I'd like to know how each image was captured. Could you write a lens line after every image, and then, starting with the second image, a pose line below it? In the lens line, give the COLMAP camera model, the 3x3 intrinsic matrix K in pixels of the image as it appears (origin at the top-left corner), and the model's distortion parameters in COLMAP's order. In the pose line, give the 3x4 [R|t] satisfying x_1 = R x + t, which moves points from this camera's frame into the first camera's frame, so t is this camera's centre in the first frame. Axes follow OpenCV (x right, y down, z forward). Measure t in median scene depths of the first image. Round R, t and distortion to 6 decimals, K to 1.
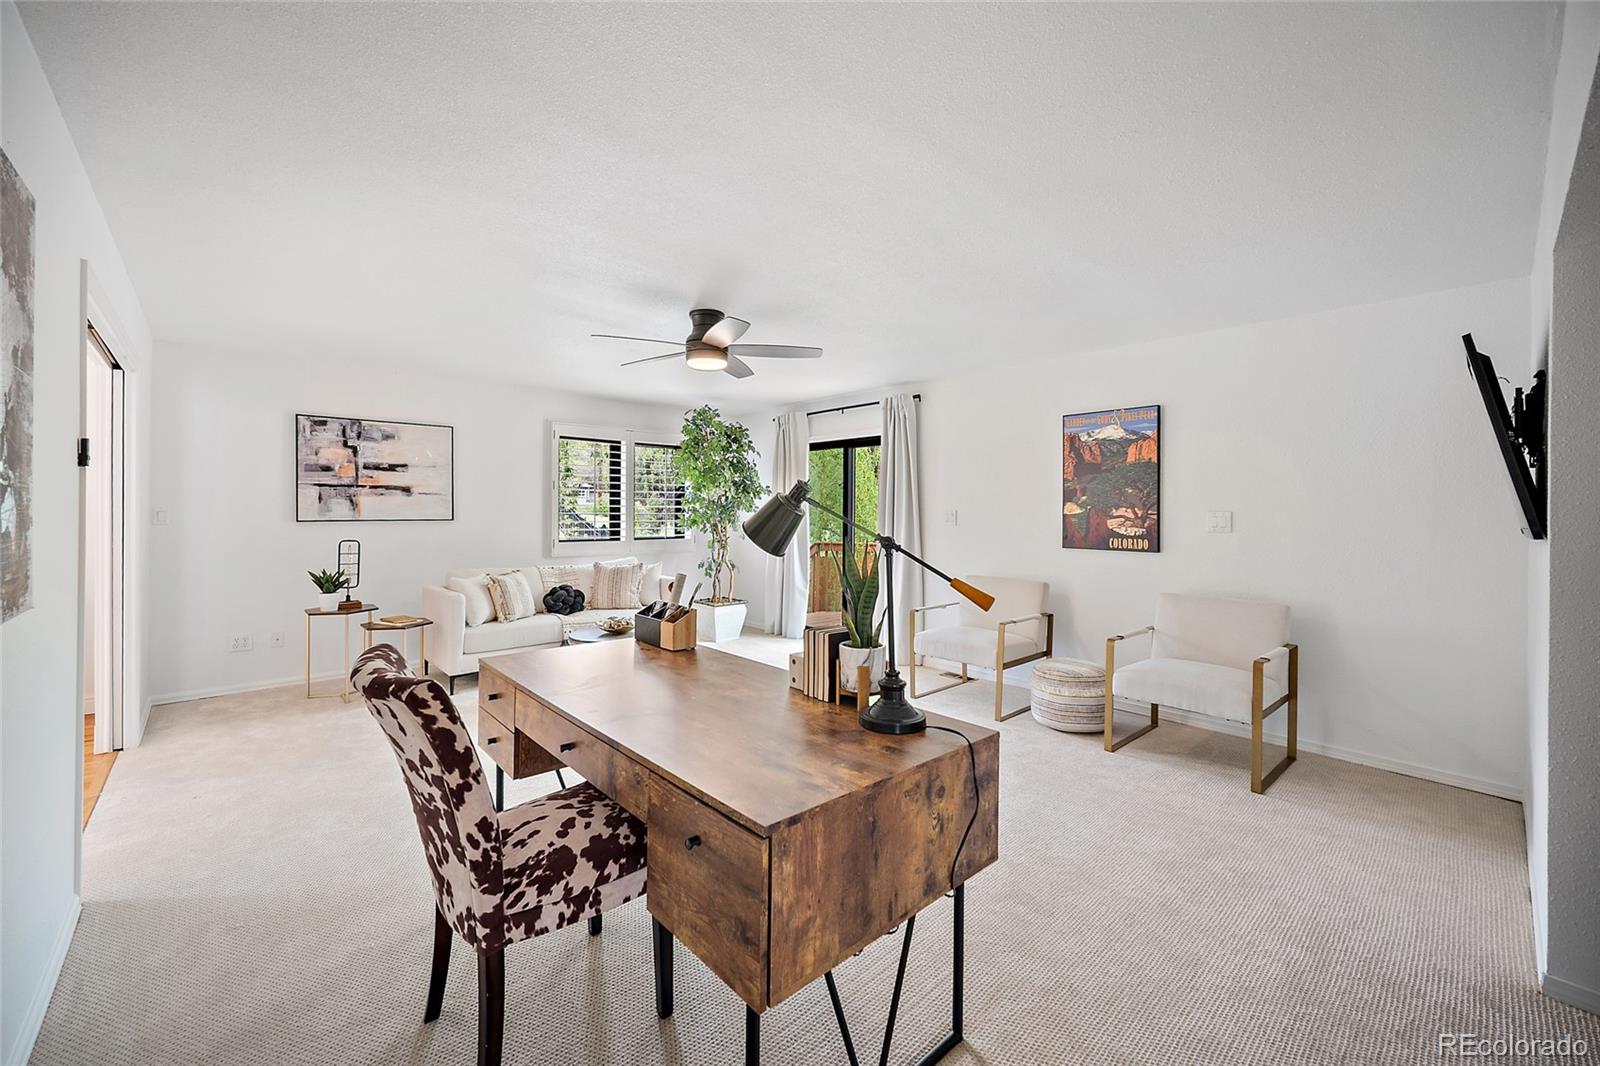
lens RADIAL K [[634.1, 0, 804.4], [0, 634.1, 527.7], [0, 0, 1]] dist [-0.000575, -0.000283]
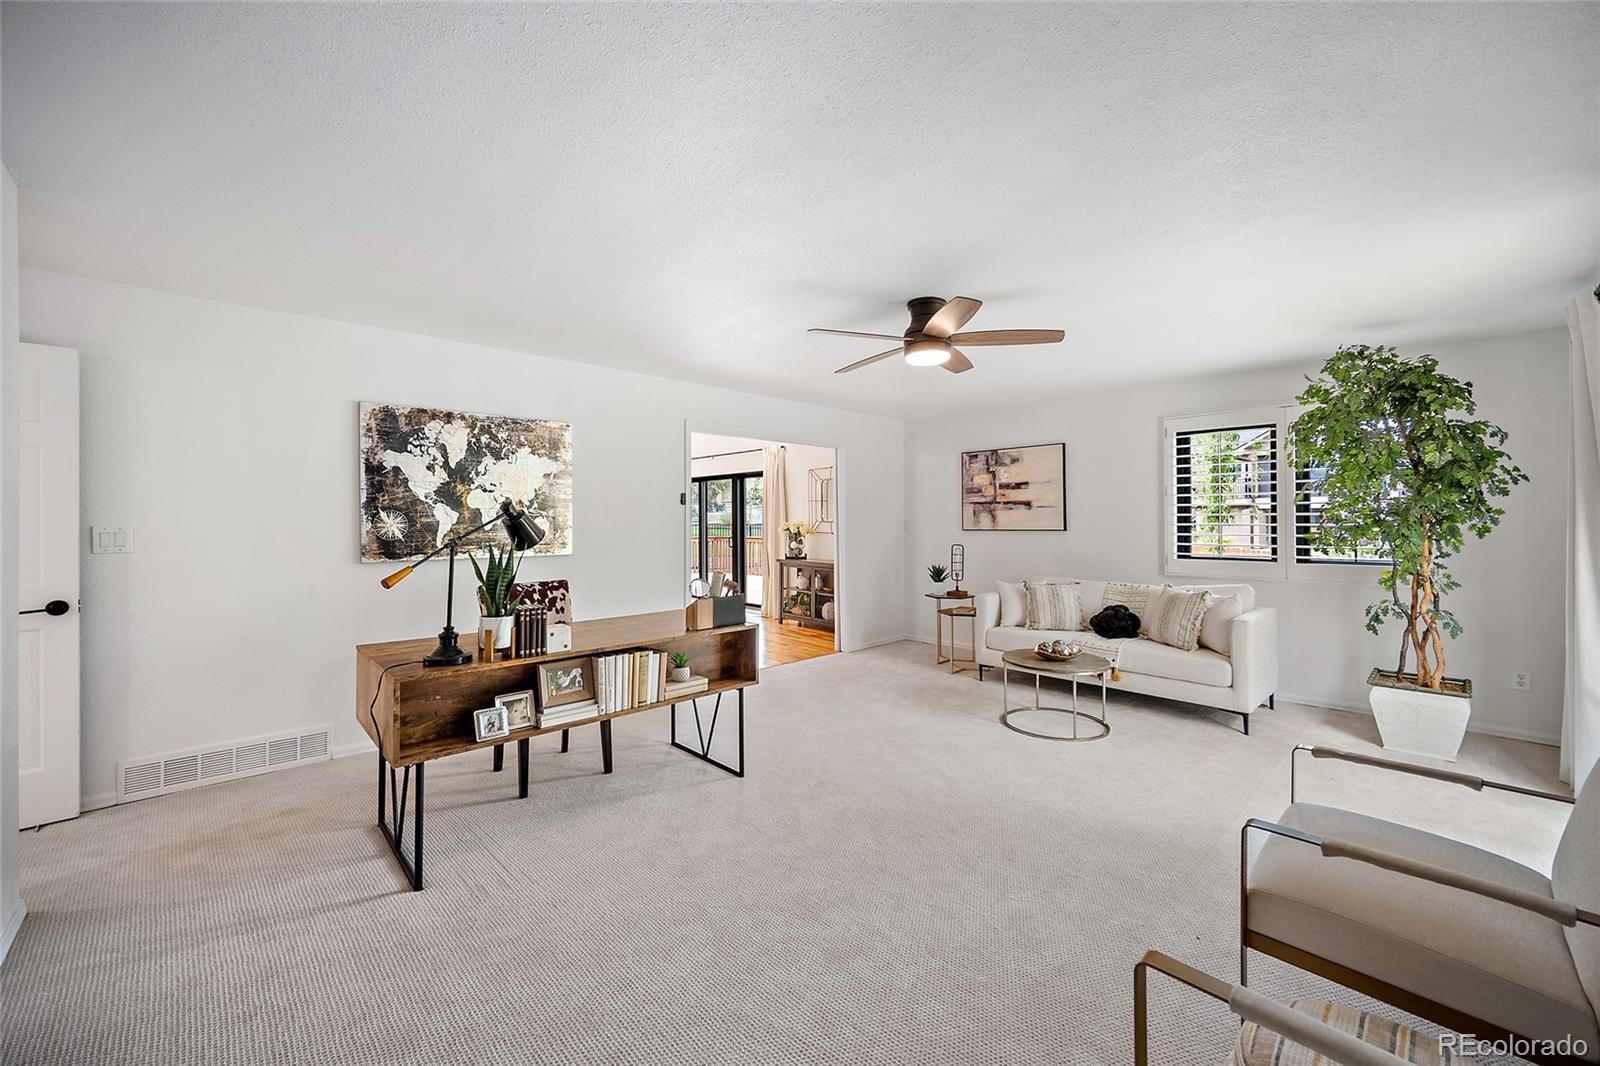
lens RADIAL K [[634.1, 0, 807.6], [0, 634.1, 529.2], [0, 0, 1]] dist [-0.000575, -0.000283]
pose [[0.014944, 0.004938, -0.999876, 0.549991], [-0.023603, 0.999711, 0.004585, -0.010248], [0.999610, 0.023531, 0.015056, 0.611653]]
